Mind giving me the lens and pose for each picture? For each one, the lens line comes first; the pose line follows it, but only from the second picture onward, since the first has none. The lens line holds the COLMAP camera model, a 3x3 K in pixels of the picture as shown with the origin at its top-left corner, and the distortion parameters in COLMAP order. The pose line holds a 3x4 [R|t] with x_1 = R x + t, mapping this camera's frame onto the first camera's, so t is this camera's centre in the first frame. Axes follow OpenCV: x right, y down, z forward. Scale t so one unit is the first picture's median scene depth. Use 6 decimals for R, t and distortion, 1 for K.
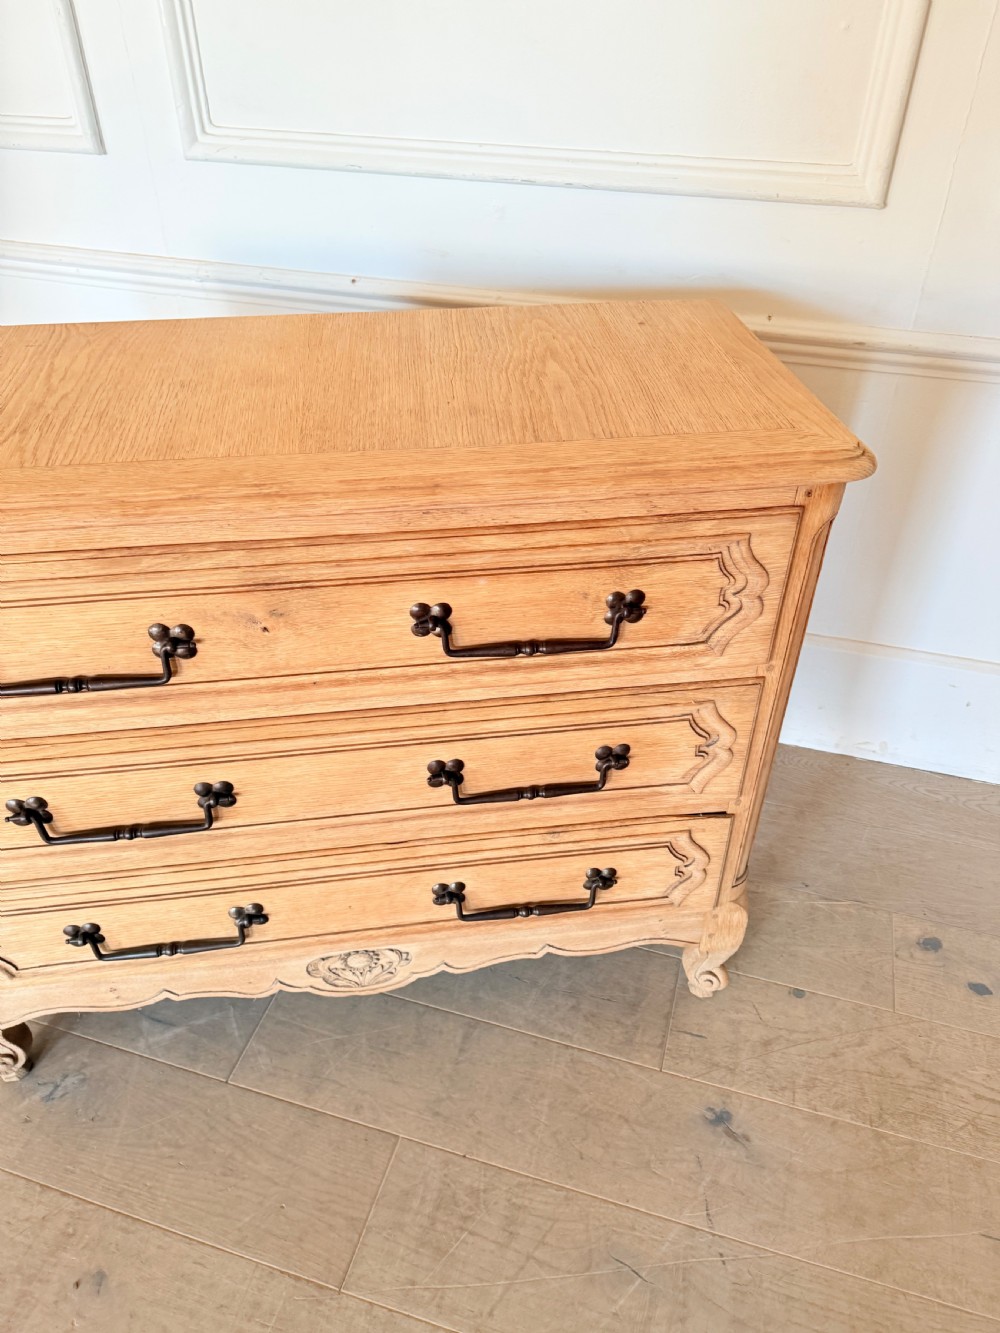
lens RADIAL K [[951.9, 0, 509.4], [0, 951.9, 668.3], [0, 0, 1]] dist [0.025941, -0.031269]
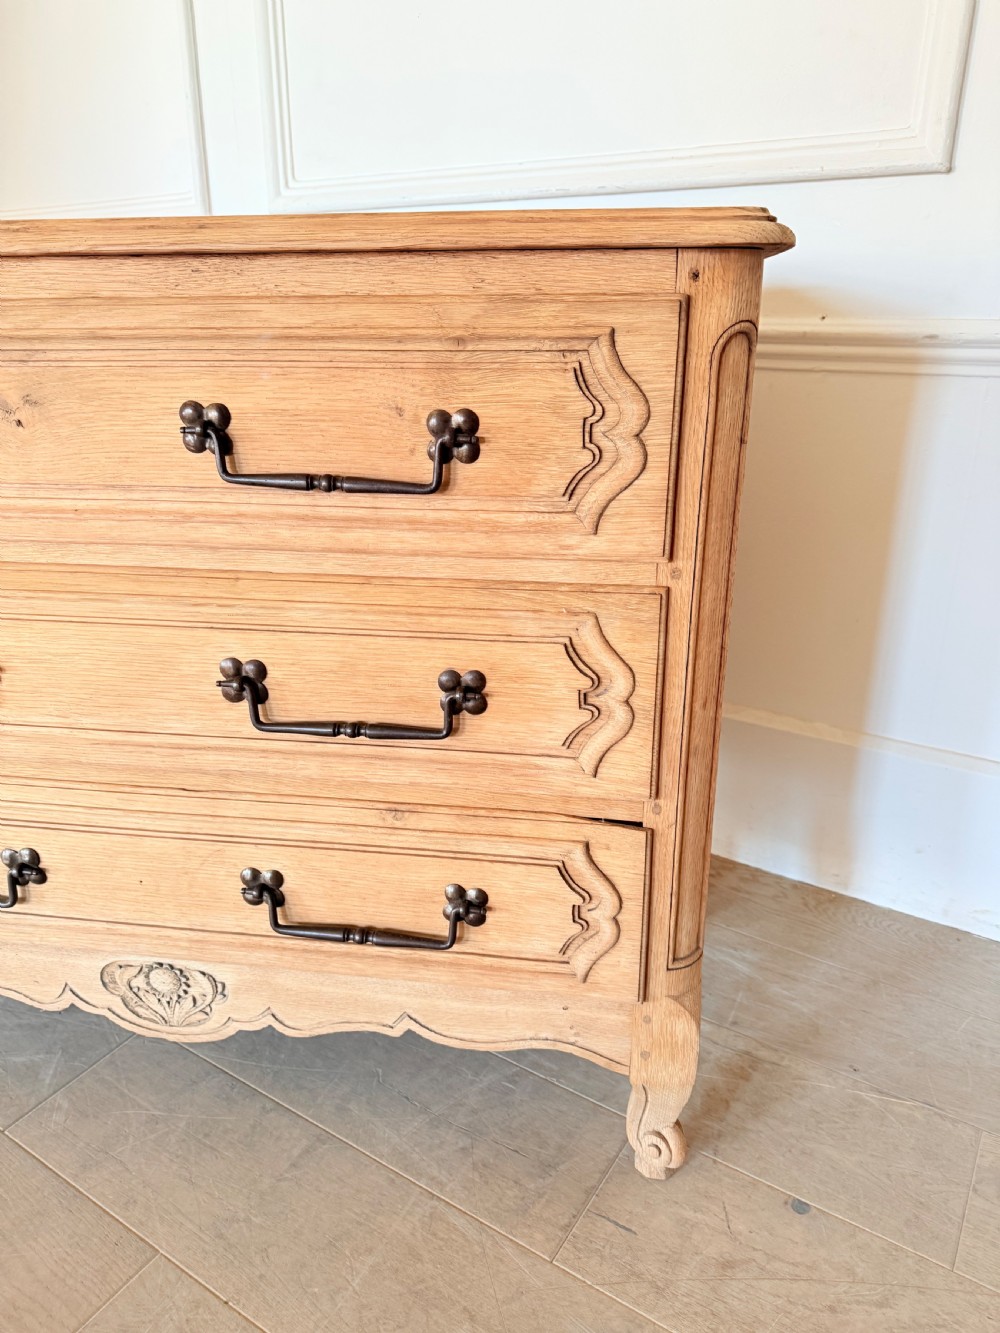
lens RADIAL K [[951.9, 0, 495.5], [0, 951.9, 670.0], [0, 0, 1]] dist [0.025941, -0.031269]
pose [[0.960197, 0.093323, -0.263273, 0.287811], [-0.164906, 0.950143, -0.264640, 0.237605], [0.225450, 0.297522, 0.927714, 0.282297]]
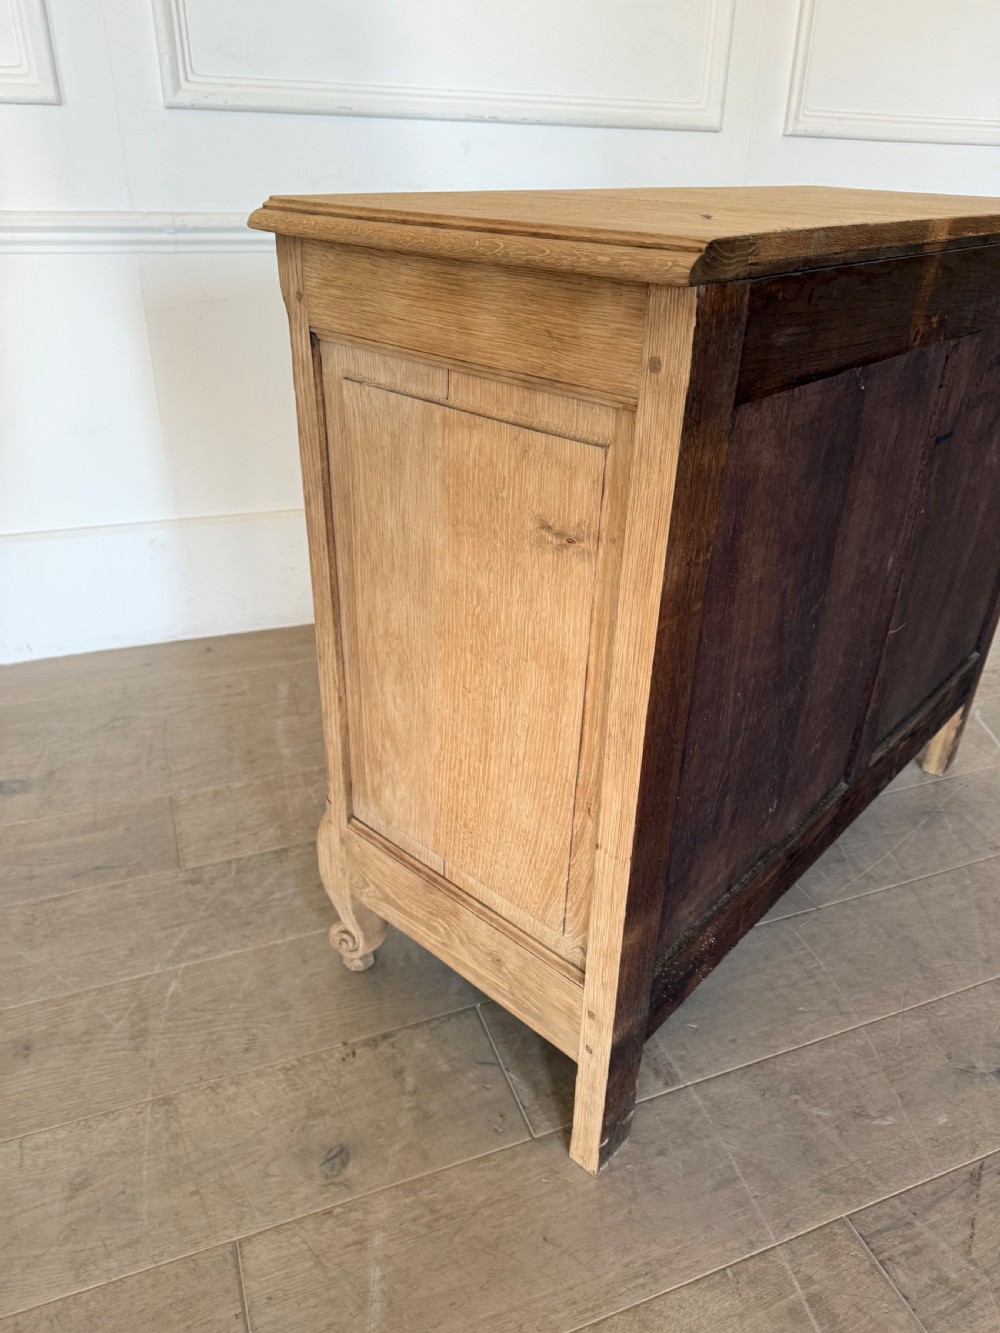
lens RADIAL K [[951.9, 0, 513.6], [0, 951.9, 674.7], [0, 0, 1]] dist [0.025941, -0.031269]
pose [[0.783173, -0.285409, 0.552433, -0.995962], [0.360311, 0.932378, -0.029101, 0.254304], [-0.506771, 0.221839, 0.833049, 0.114200]]
